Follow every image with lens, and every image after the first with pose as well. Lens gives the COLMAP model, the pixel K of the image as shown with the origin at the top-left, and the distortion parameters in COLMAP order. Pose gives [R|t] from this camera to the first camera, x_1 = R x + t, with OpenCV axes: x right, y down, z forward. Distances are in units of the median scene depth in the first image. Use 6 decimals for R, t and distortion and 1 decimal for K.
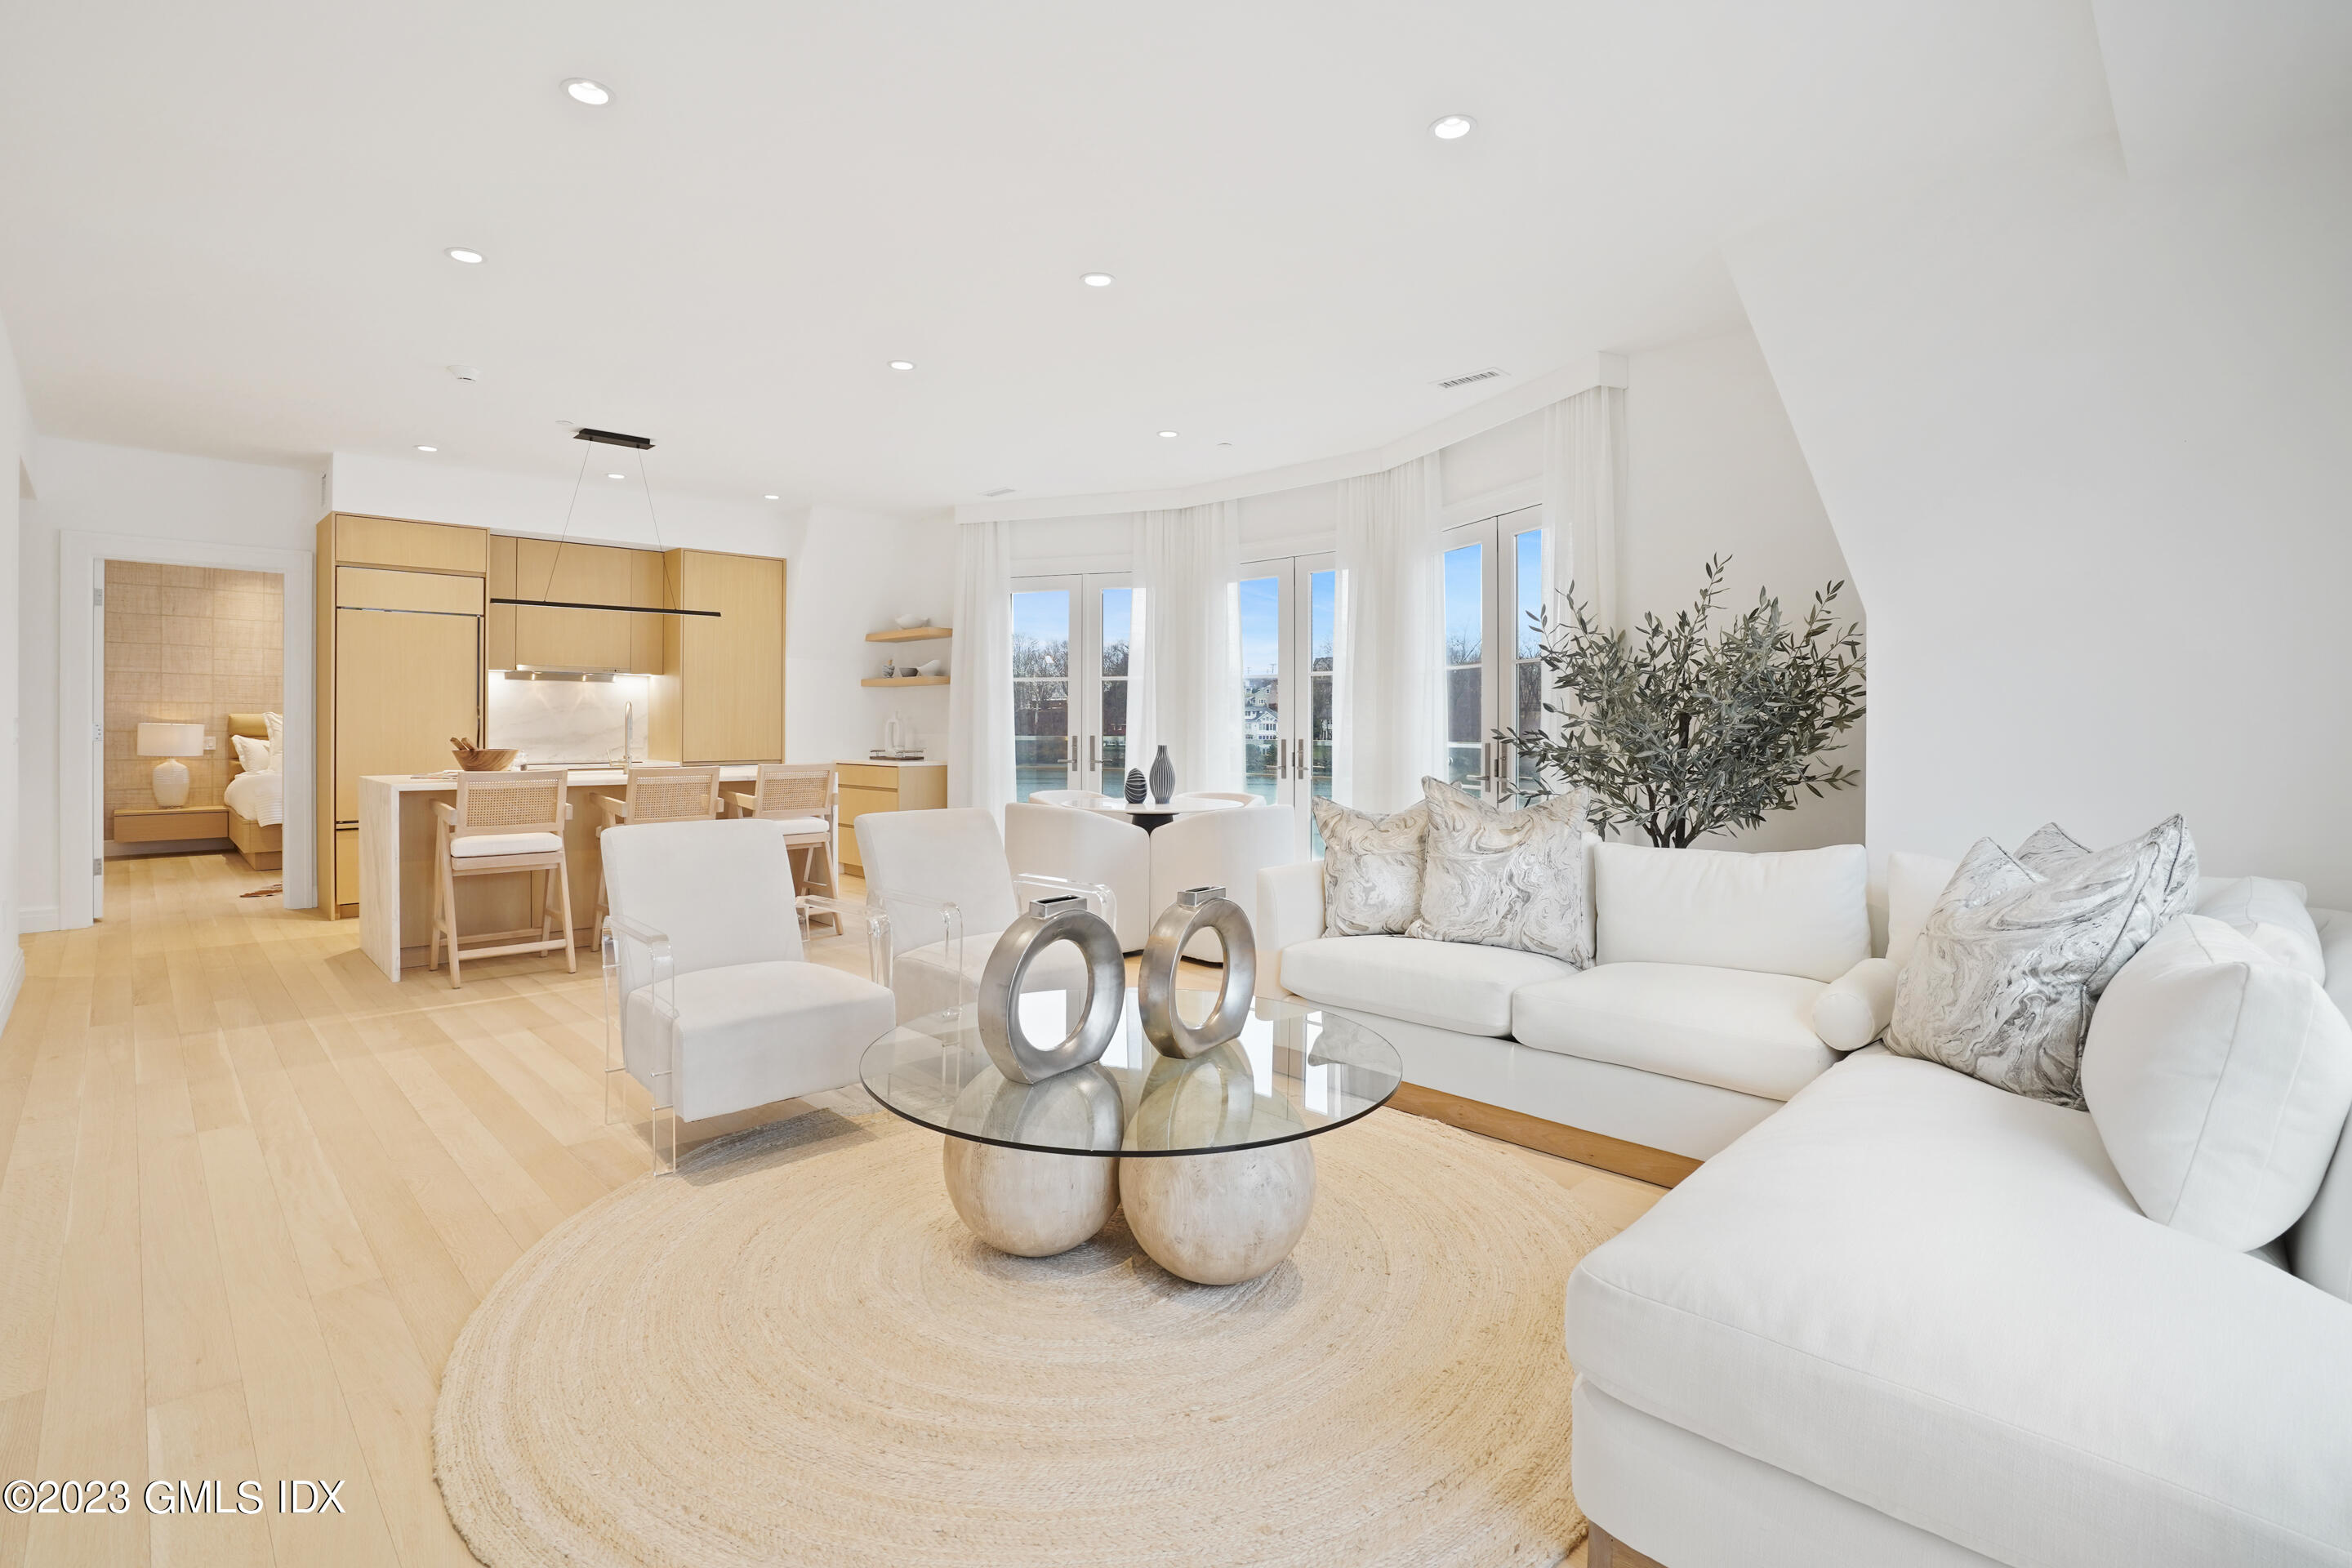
lens RADIAL K [[1072.0, 0, 1202.7], [0, 1072.0, 735.6], [0, 0, 1]] dist [-0.035623, 0.006730]
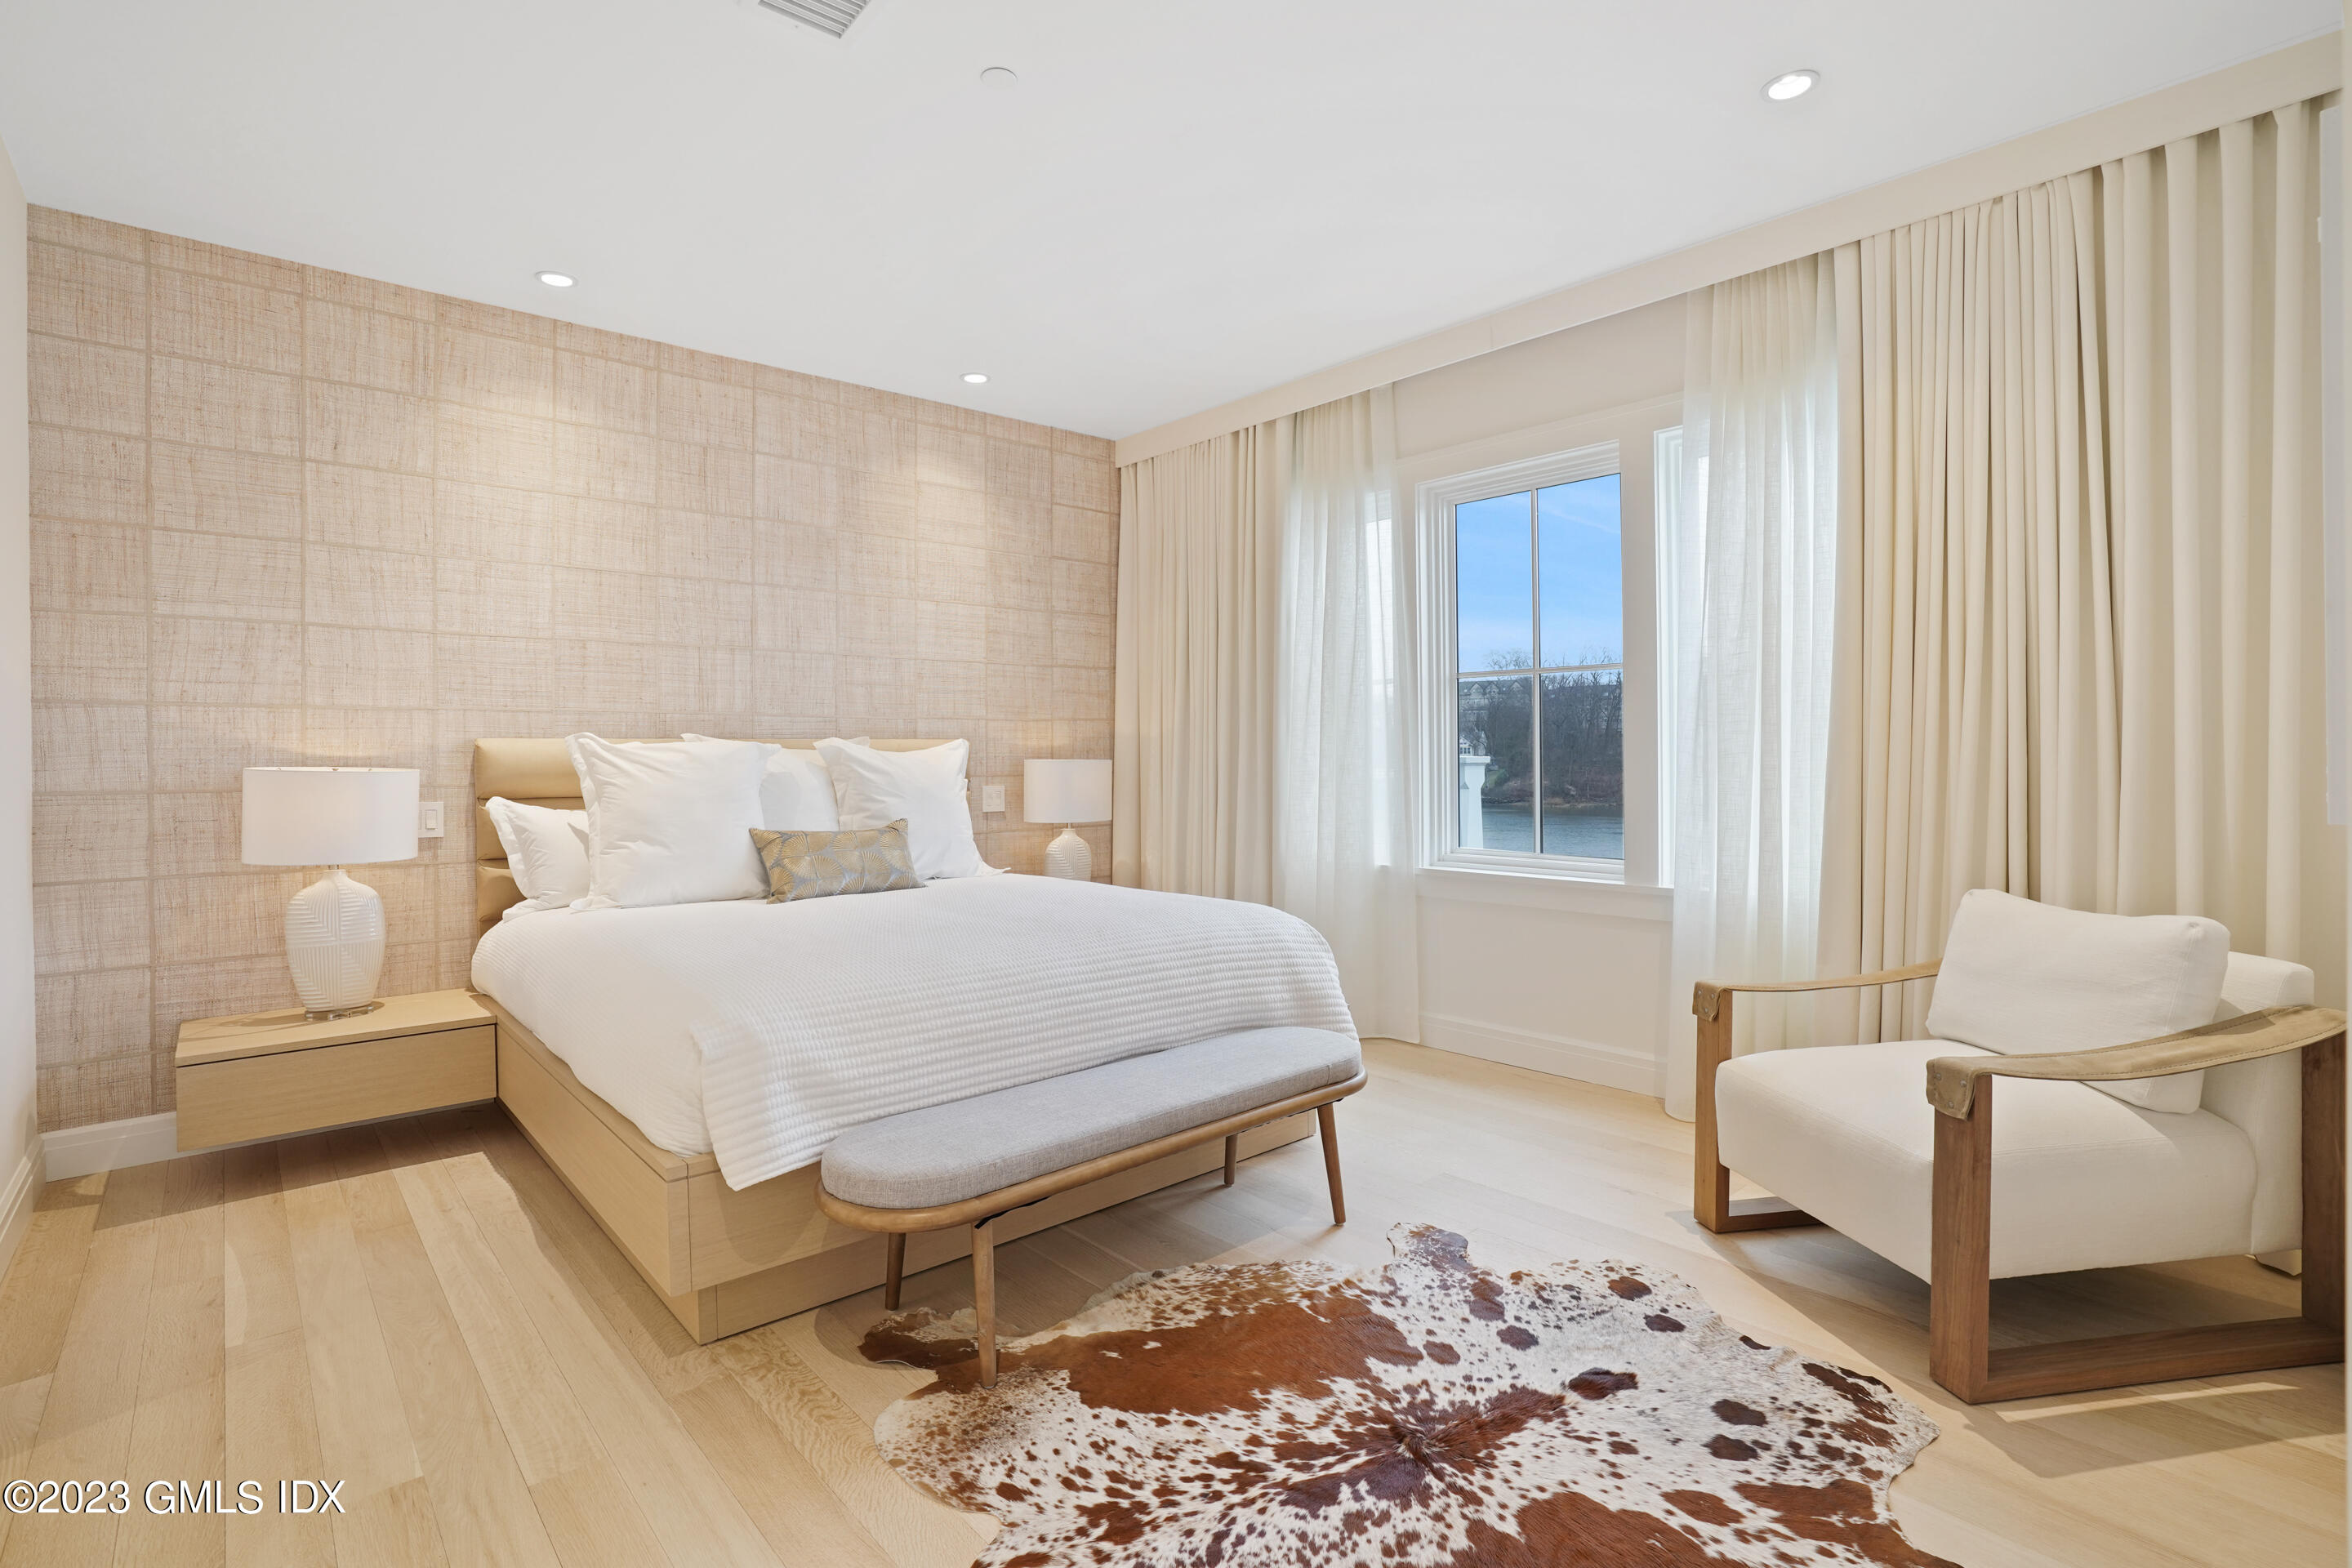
lens RADIAL K [[1072.0, 0, 1177.1], [0, 1072.0, 764.4], [0, 0, 1]] dist [-0.035623, 0.006730]
pose [[0.998310, -0.005714, -0.057836, -0.701199], [0.005962, 0.999974, 0.004112, -0.012666], [0.057811, -0.004450, 0.998318, 0.678174]]
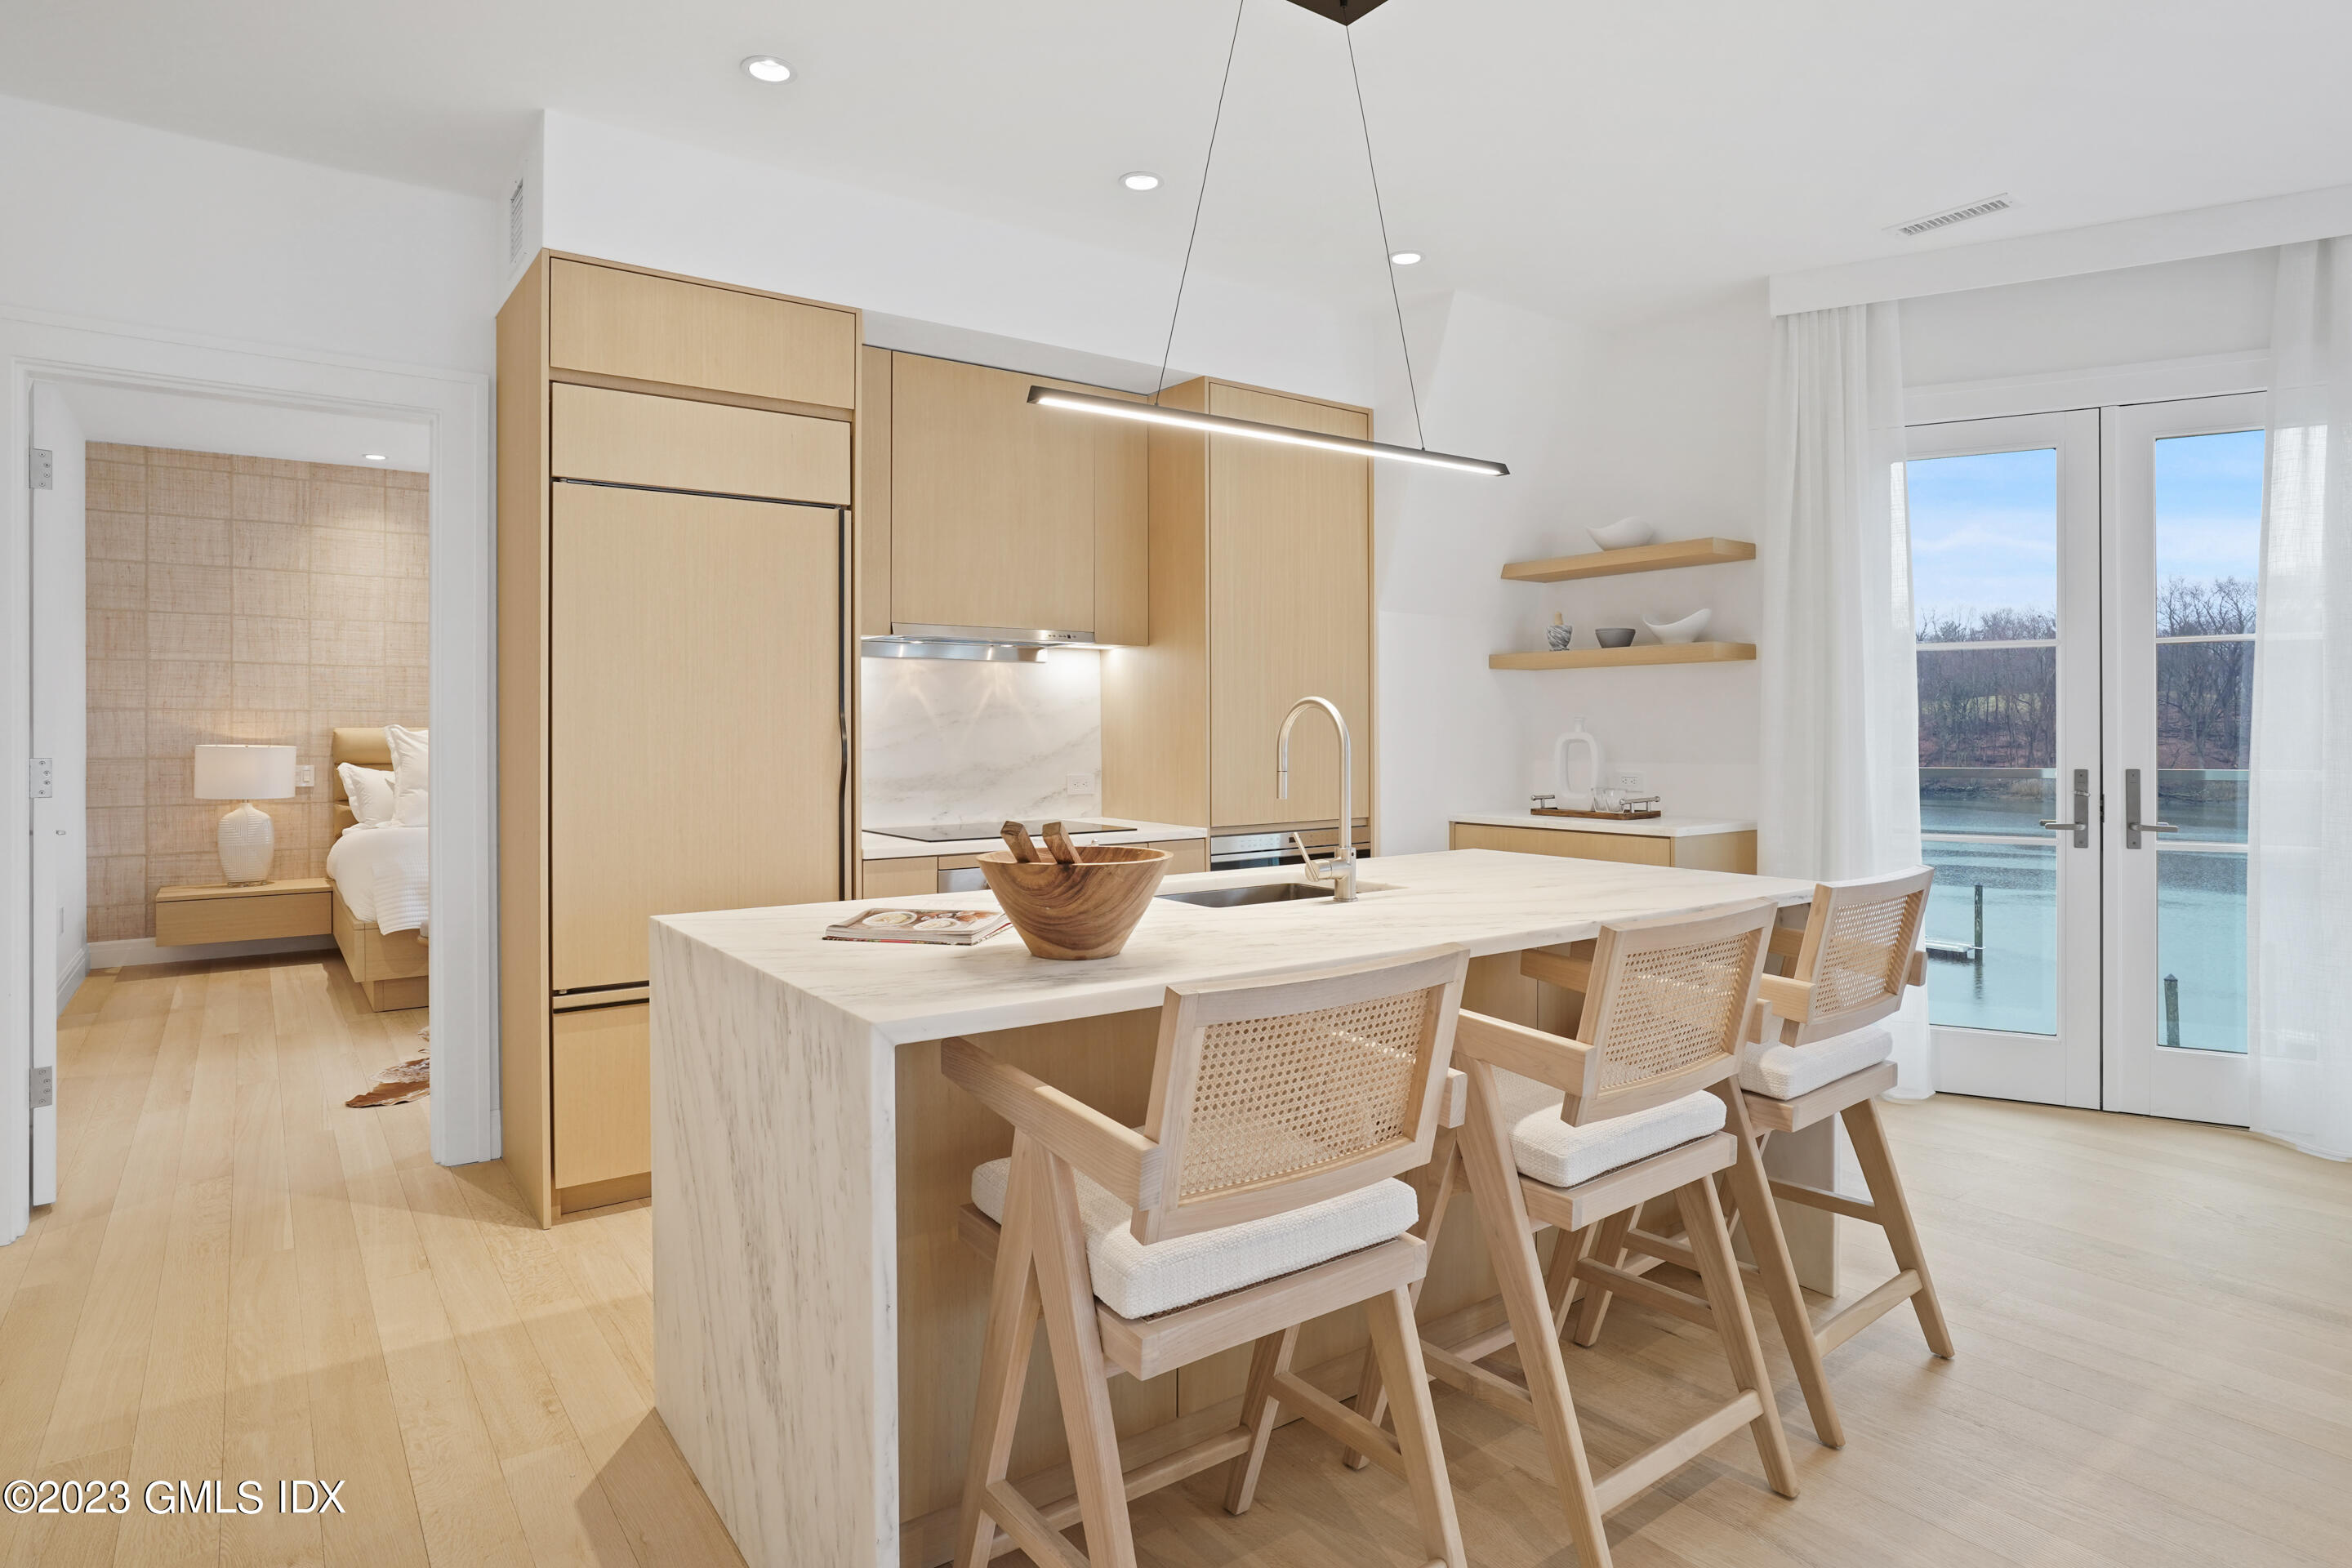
lens RADIAL K [[1251.3, 0, 1221.4], [0, 1251.3, 736.4], [0, 0, 1]] dist [-0.015428, -0.005105]
pose [[0.990758, -0.005275, -0.135542, -0.335431], [0.004644, 0.999977, -0.004974, -0.010594], [0.135565, 0.004299, 0.990759, 0.369178]]
